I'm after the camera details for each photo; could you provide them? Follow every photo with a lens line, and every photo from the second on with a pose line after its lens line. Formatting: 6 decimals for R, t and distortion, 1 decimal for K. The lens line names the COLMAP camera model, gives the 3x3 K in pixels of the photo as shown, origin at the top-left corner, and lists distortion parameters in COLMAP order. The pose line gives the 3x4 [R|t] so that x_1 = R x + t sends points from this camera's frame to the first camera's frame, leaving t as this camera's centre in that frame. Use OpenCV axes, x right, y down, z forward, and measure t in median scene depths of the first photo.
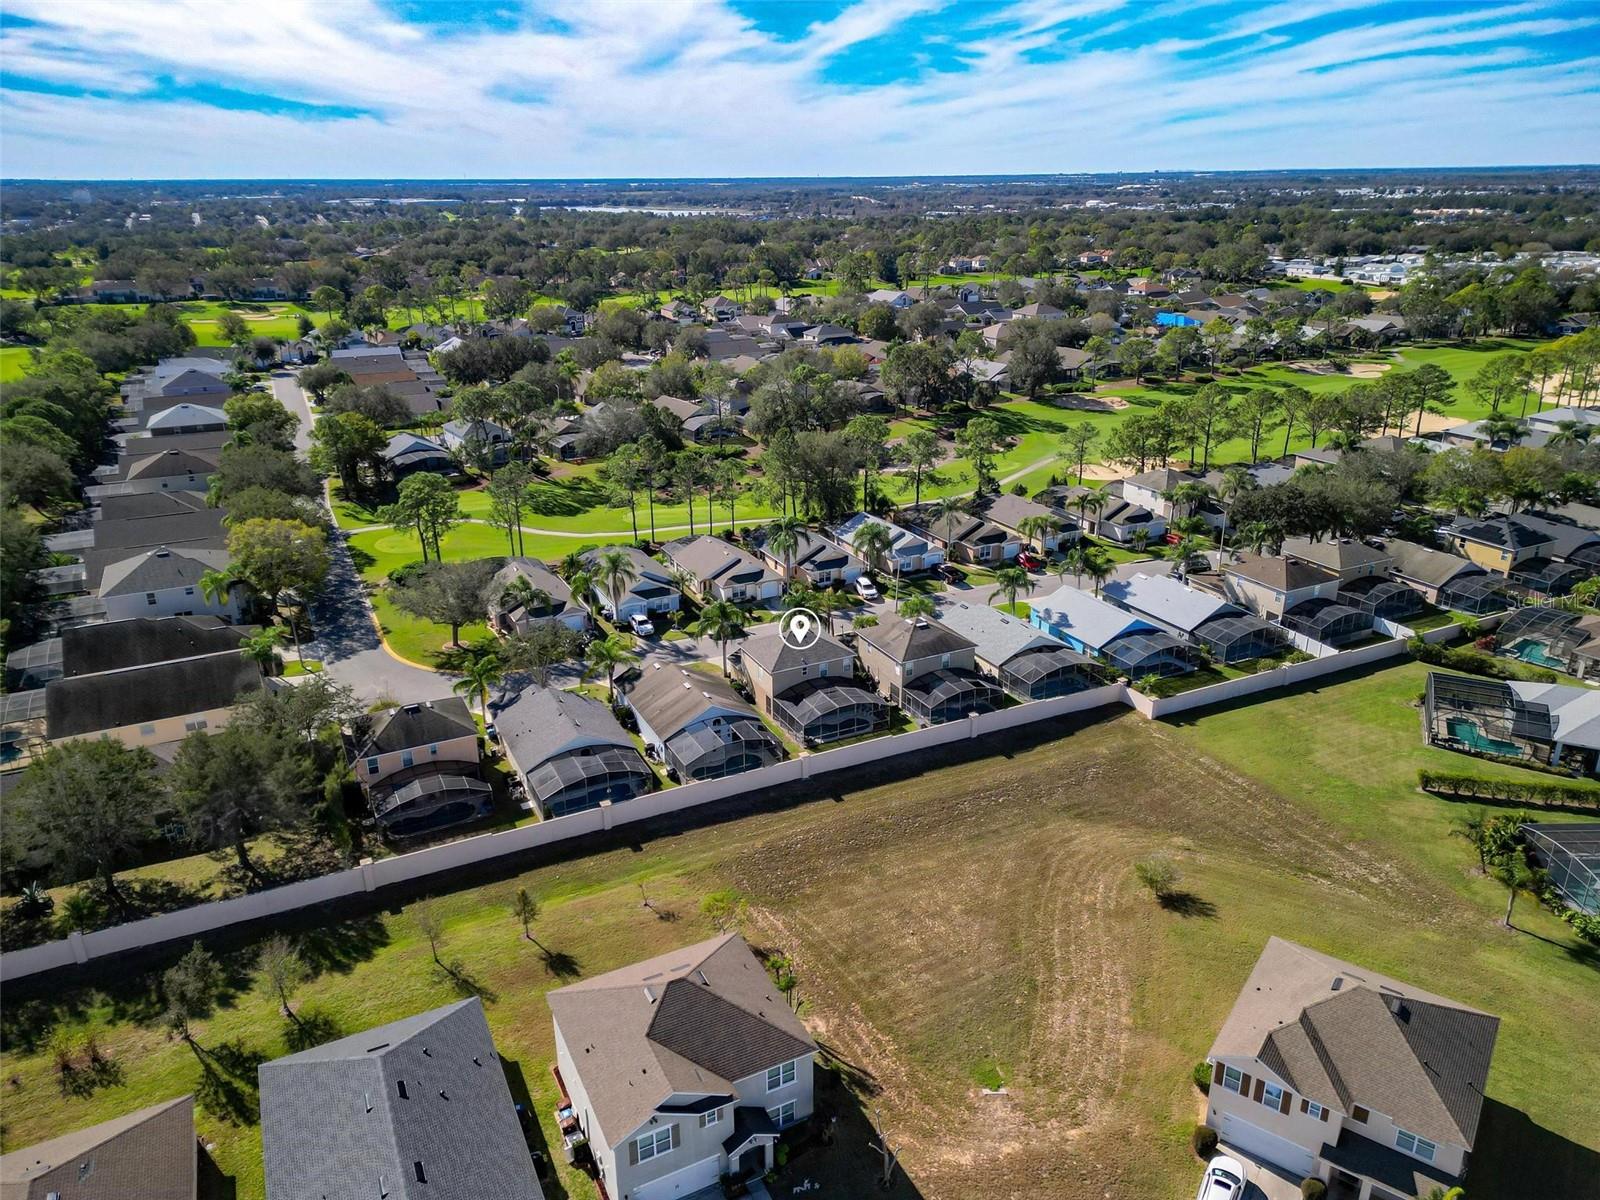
lens RADIAL K [[1126.8, 0, 798.8], [0, 1126.8, 630.9], [0, 0, 1]] dist [0.048584, -0.005167]
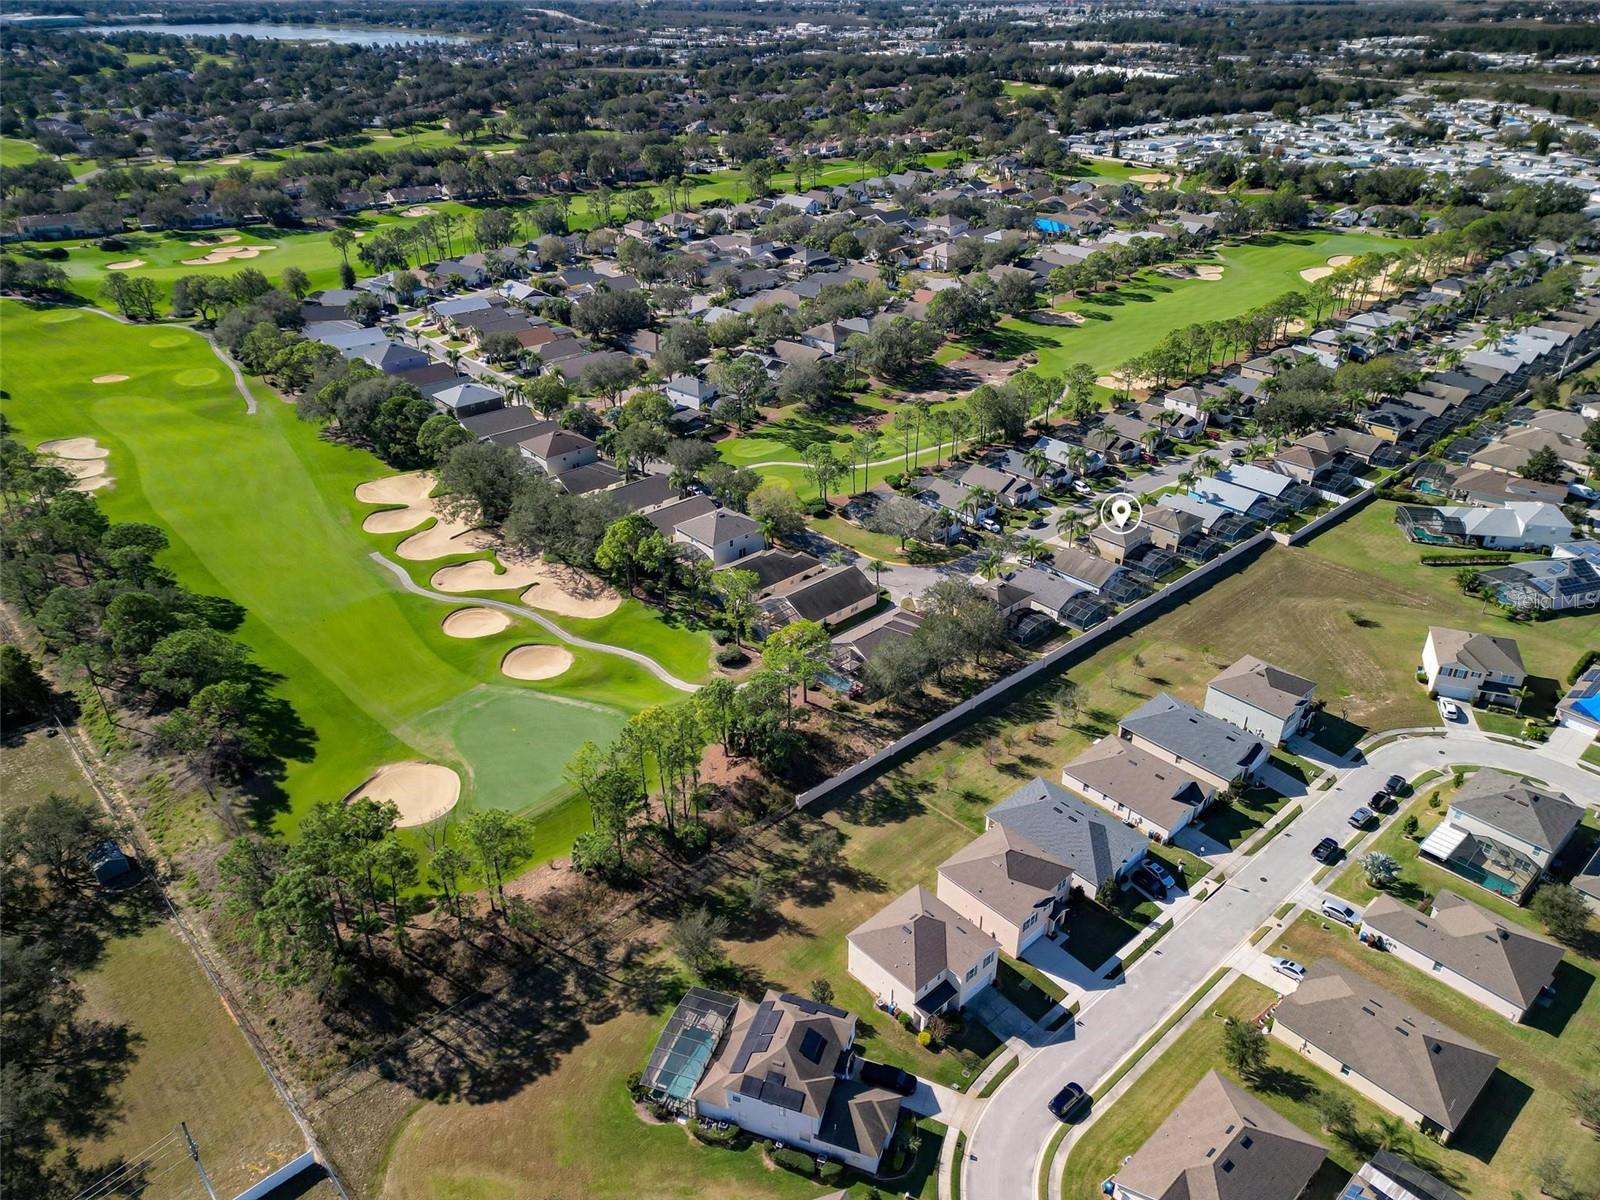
lens RADIAL K [[1126.8, 0, 798.8], [0, 1126.8, 630.9], [0, 0, 1]] dist [0.048584, -0.005167]
pose [[0.961686, -0.136080, 0.237994, -0.909164], [0.099256, 0.982043, 0.160438, -0.162884], [-0.255553, -0.130668, 0.957924, -0.649856]]
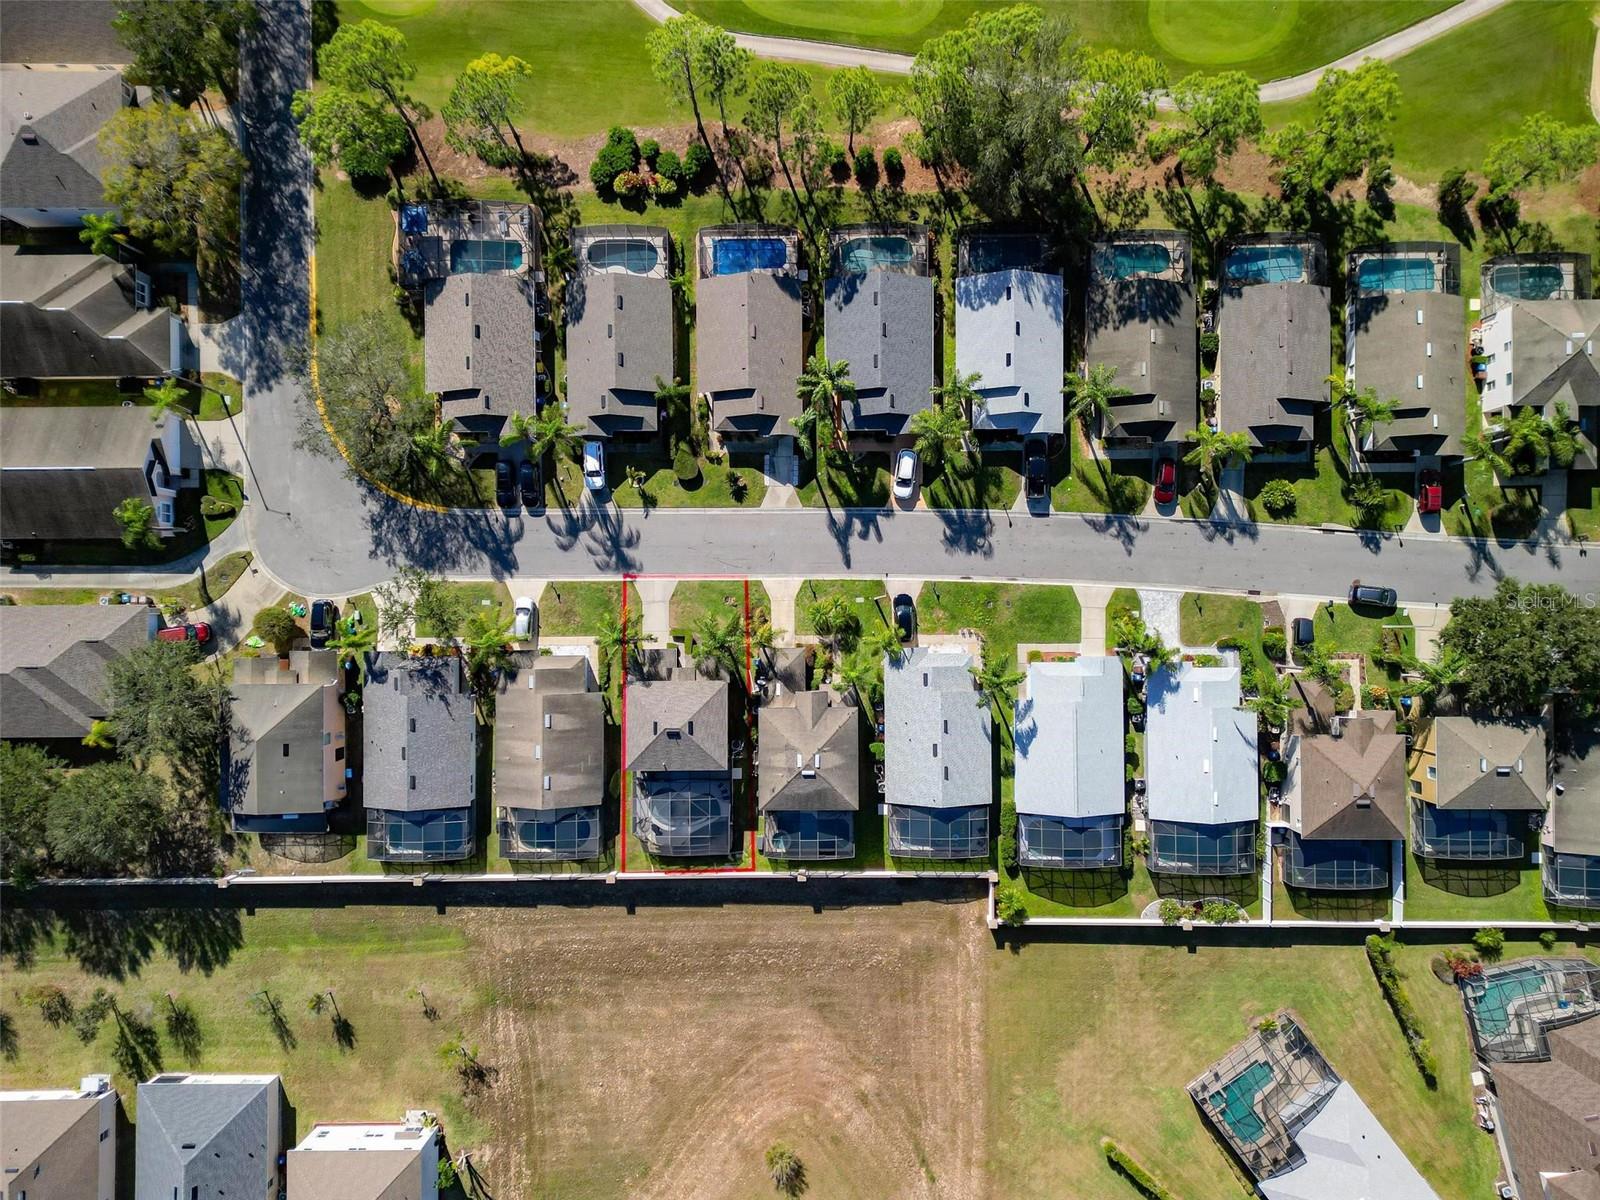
lens RADIAL K [[1126.8, 0, 798.8], [0, 1126.8, 630.9], [0, 0, 1]] dist [0.048584, -0.005167]
pose [[0.896673, 0.442424, -0.015460, 0.061721], [-0.145829, 0.328168, 0.933295, -0.789412], [0.417985, -0.834606, 0.358778, 0.700820]]
